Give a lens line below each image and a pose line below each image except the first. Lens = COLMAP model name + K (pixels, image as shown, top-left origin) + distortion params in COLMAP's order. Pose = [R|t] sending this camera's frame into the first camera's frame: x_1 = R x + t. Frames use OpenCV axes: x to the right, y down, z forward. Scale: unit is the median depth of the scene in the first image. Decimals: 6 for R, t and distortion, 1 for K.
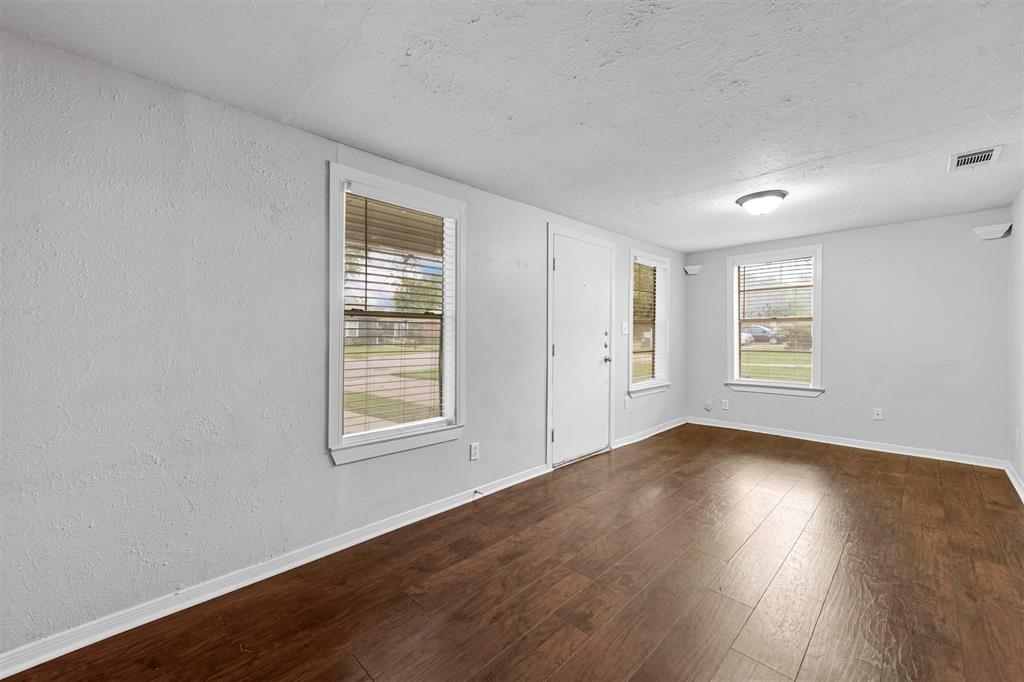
lens RADIAL K [[410.3, 0, 513.3], [0, 410.3, 334.7], [0, 0, 1]] dist [0.030777, -0.000185]
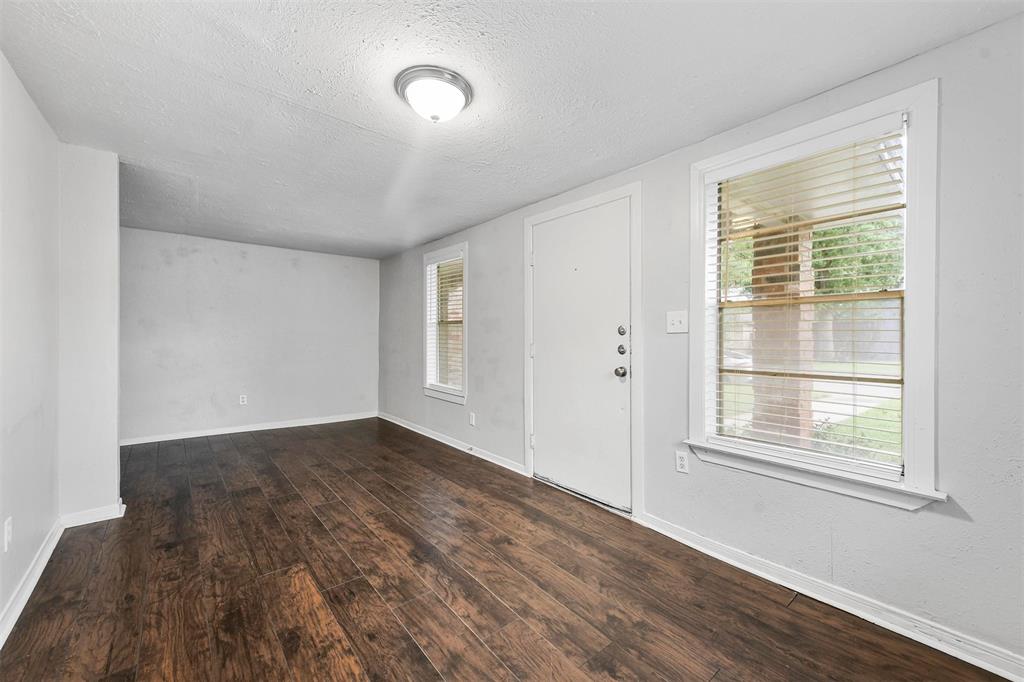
lens RADIAL K [[404.7, 0, 508.9], [0, 404.7, 337.8], [0, 0, 1]] dist [0.016427, -0.000085]
pose [[-0.105873, 0.002586, -0.994376, 1.197771], [-0.006773, 0.999972, 0.003322, 0.008052], [0.994357, 0.007087, -0.105852, 1.225850]]
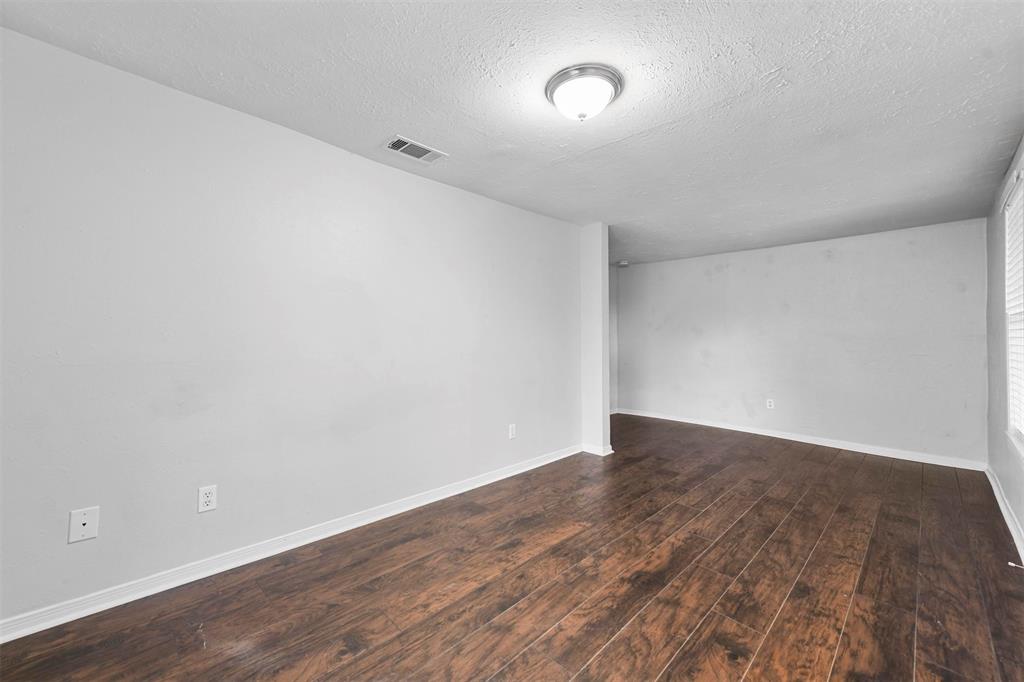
lens RADIAL K [[404.7, 0, 508.9], [0, 404.7, 337.8], [0, 0, 1]] dist [0.016427, -0.000085]
pose [[-0.999806, -0.006377, 0.018631, 0.721288], [-0.006425, 0.999976, -0.002471, 0.013754], [-0.018615, -0.002590, -0.999823, 1.637109]]
